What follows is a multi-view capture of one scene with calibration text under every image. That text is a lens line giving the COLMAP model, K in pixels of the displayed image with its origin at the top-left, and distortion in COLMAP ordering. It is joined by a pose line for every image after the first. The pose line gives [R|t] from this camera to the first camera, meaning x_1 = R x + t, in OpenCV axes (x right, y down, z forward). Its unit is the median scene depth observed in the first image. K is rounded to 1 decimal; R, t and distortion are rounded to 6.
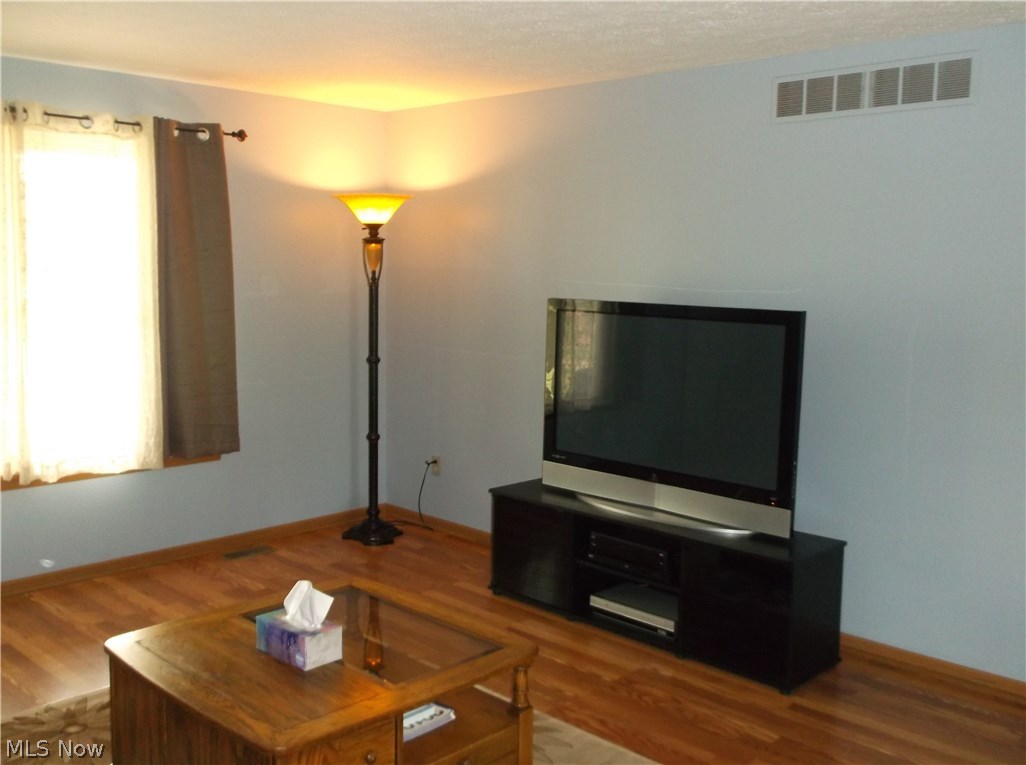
lens RADIAL K [[1011.3, 0, 513.7], [0, 1011.3, 385.5], [0, 0, 1]] dist [0.004688, 0.000000]
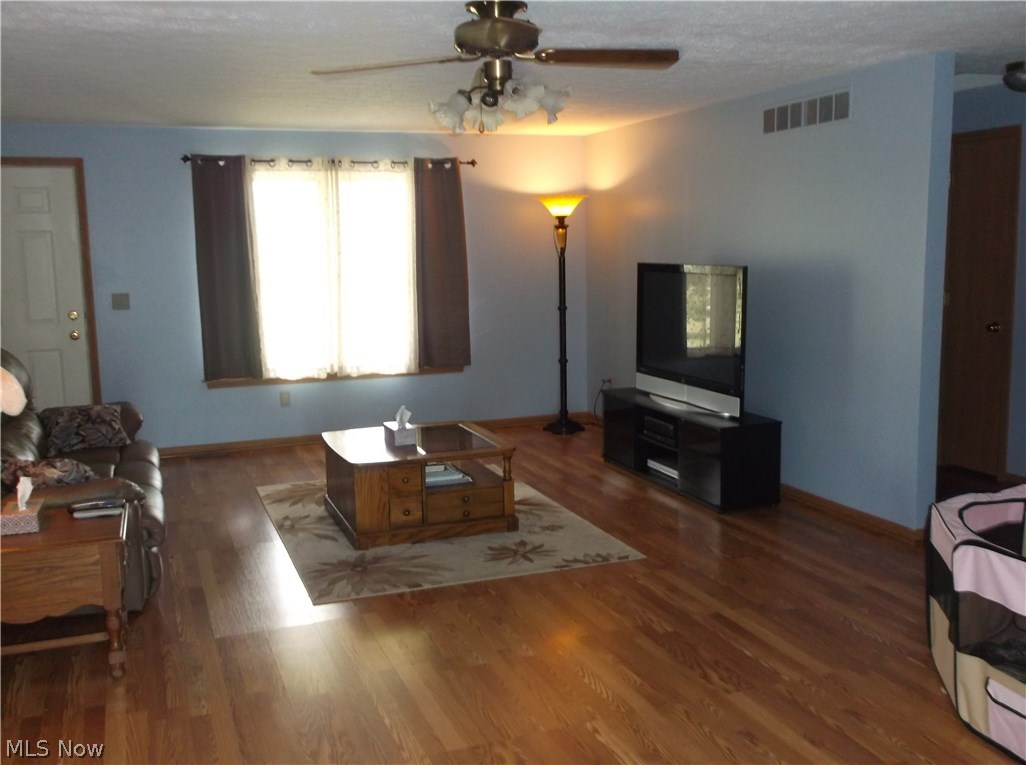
lens RADIAL K [[1011.3, 0, 511.9], [0, 1011.3, 380.5], [0, 0, 1]] dist [0.004688, 0.000000]
pose [[0.903875, 0.026926, -0.426949, 0.496766], [-0.020378, 0.999594, 0.019898, 0.060175], [0.427312, -0.009285, 0.904057, -0.417867]]
